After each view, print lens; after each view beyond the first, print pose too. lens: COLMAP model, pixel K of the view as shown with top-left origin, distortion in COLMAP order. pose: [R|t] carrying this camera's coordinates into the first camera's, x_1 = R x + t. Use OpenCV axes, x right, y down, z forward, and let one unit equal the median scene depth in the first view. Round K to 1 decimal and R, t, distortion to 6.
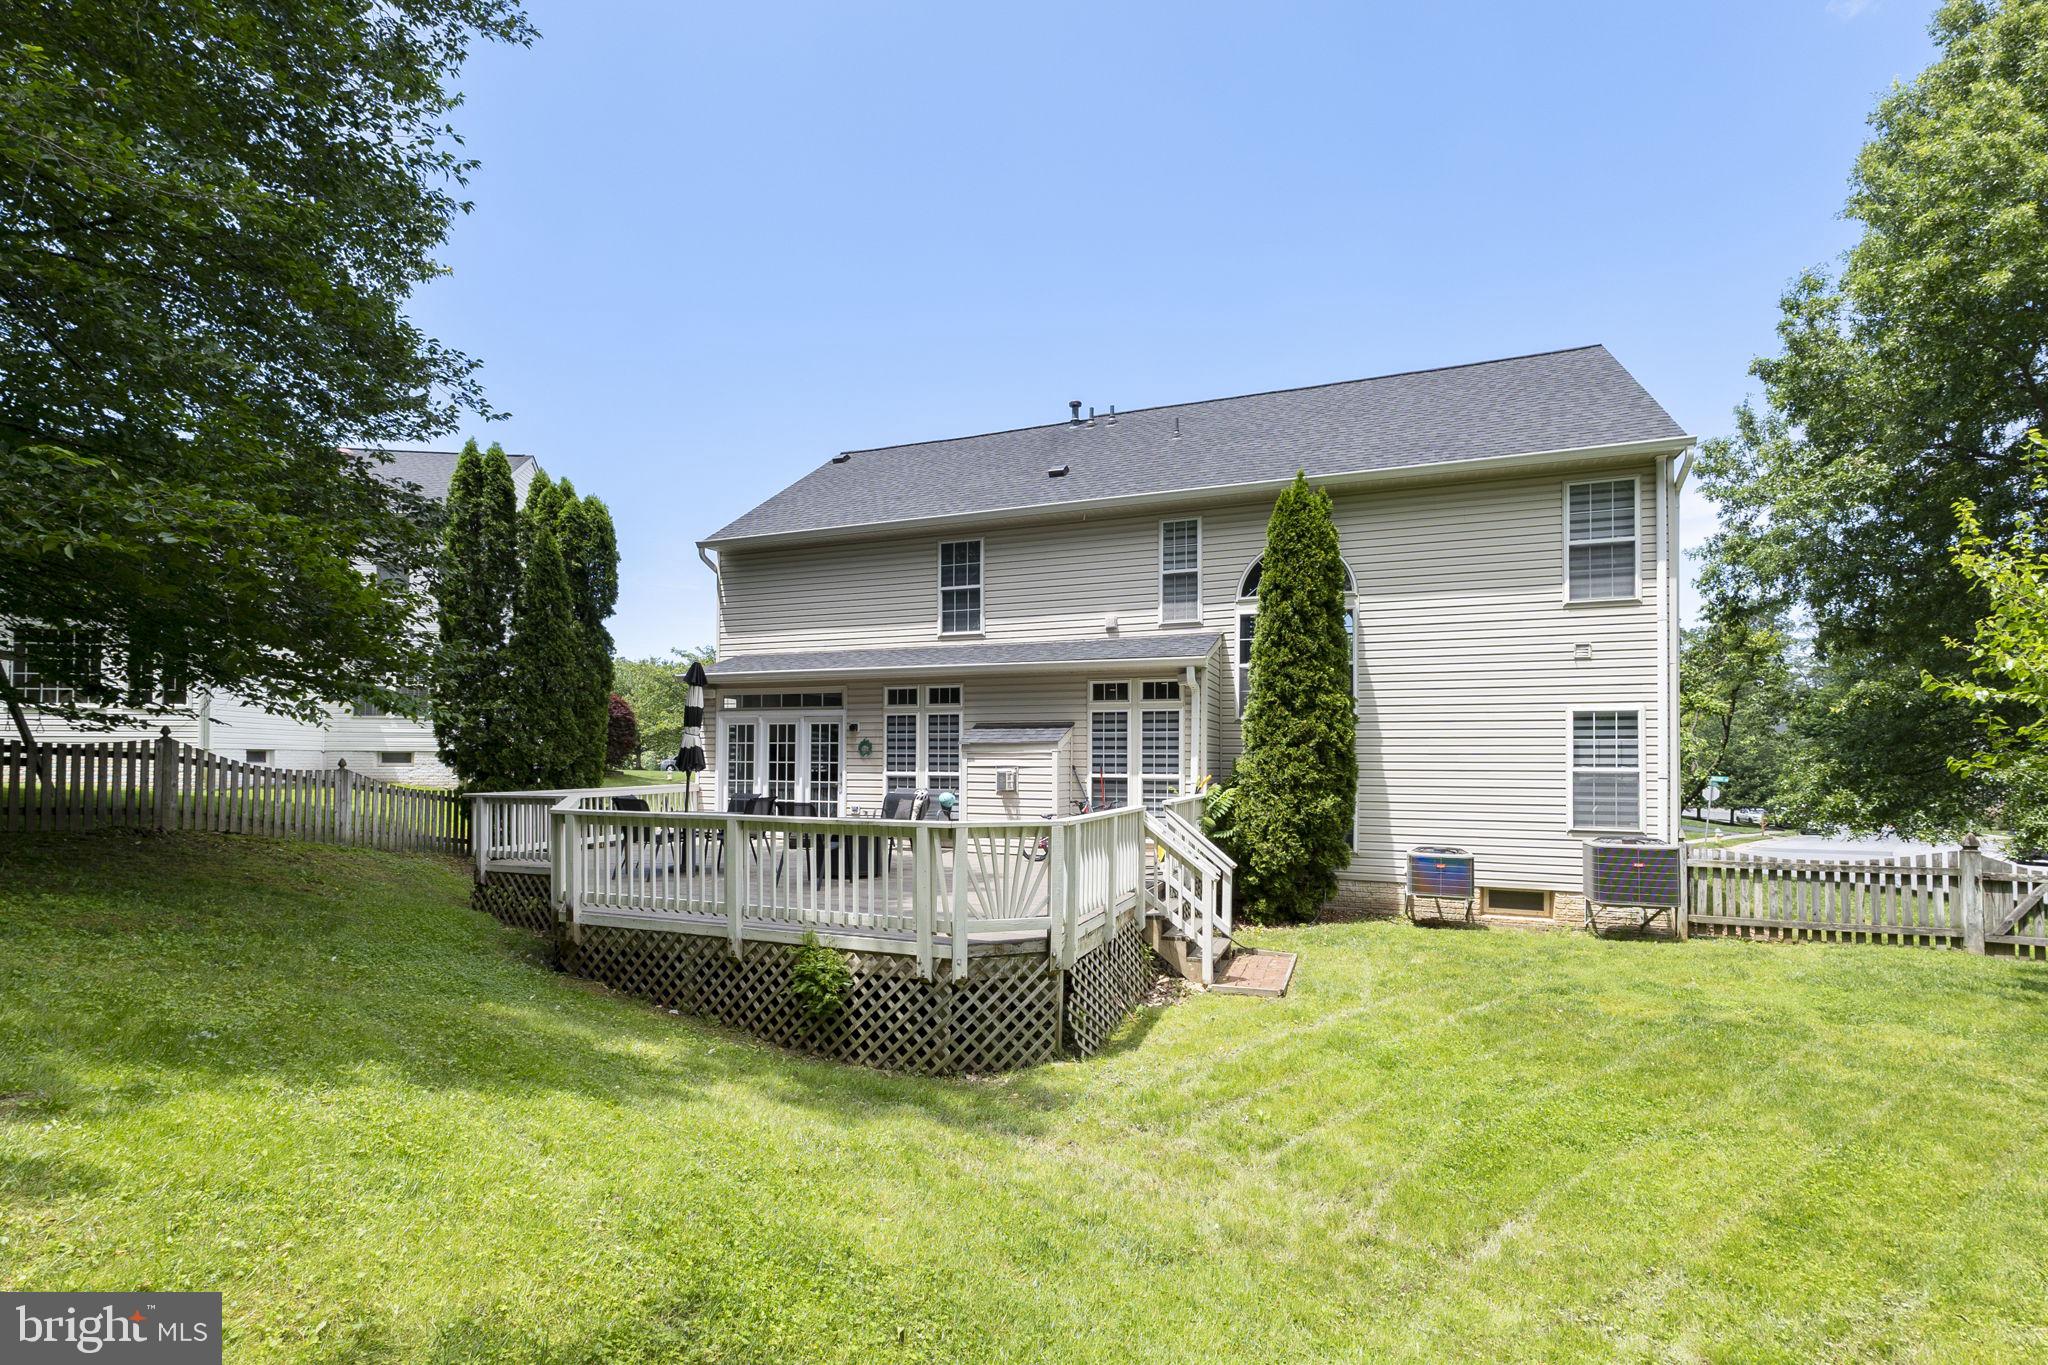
lens RADIAL K [[891.6, 0, 1035.1], [0, 891.6, 755.4], [0, 0, 1]] dist [0.000047, -0.000045]
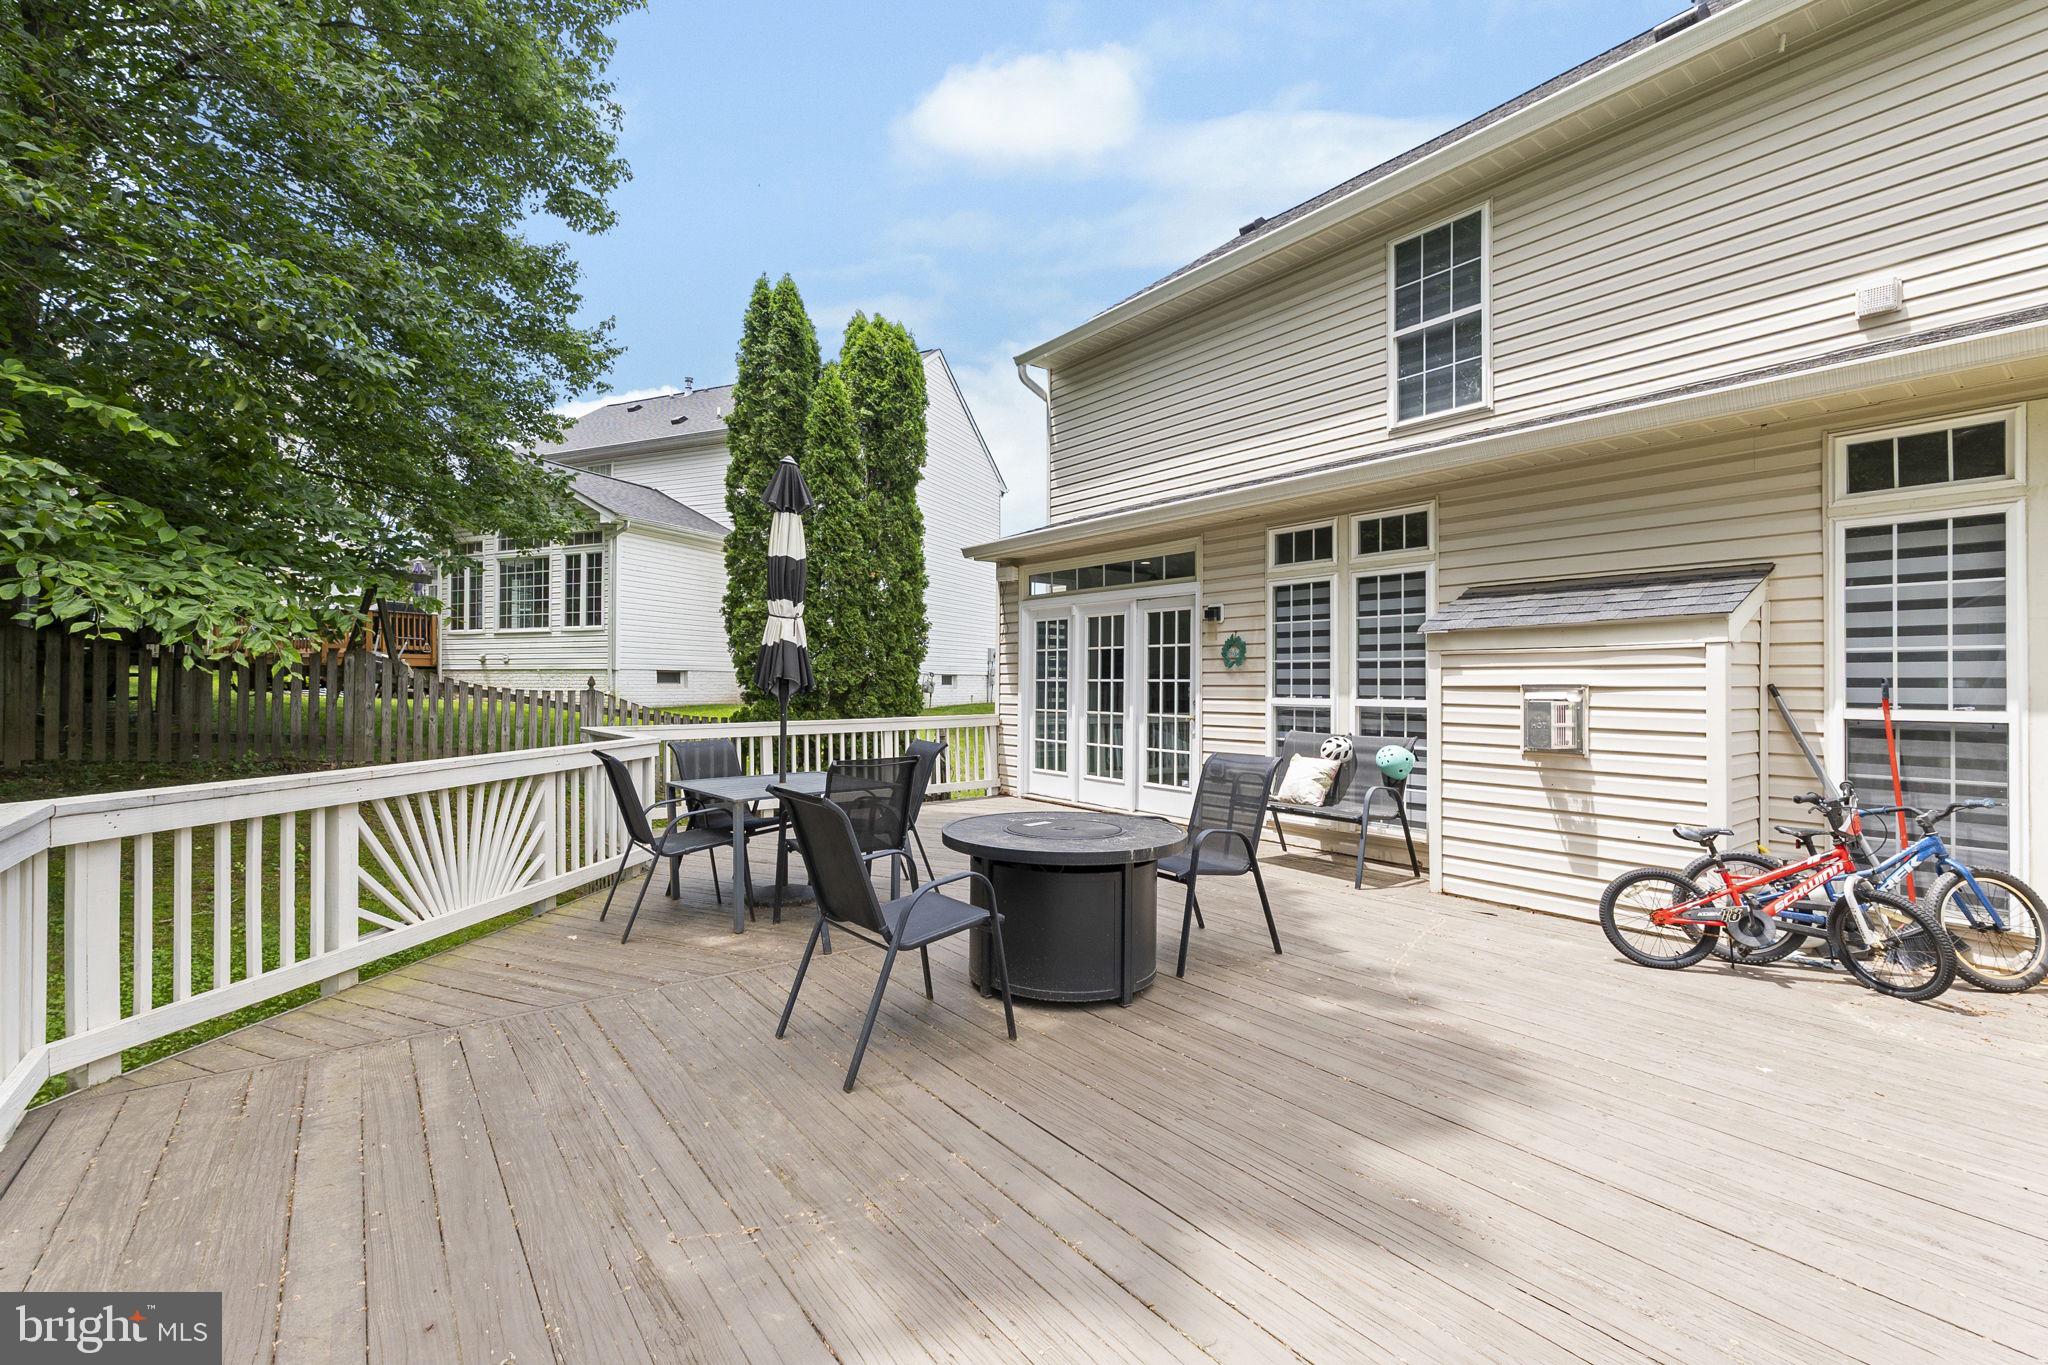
lens RADIAL K [[891.6, 0, 1019.1], [0, 891.6, 678.7], [0, 0, 1]] dist [0.000047, -0.000045]
pose [[0.848702, -0.003656, -0.528859, -0.021167], [0.002962, 0.999993, -0.002160, 0.007970], [0.528863, 0.000267, 0.848707, 0.487466]]
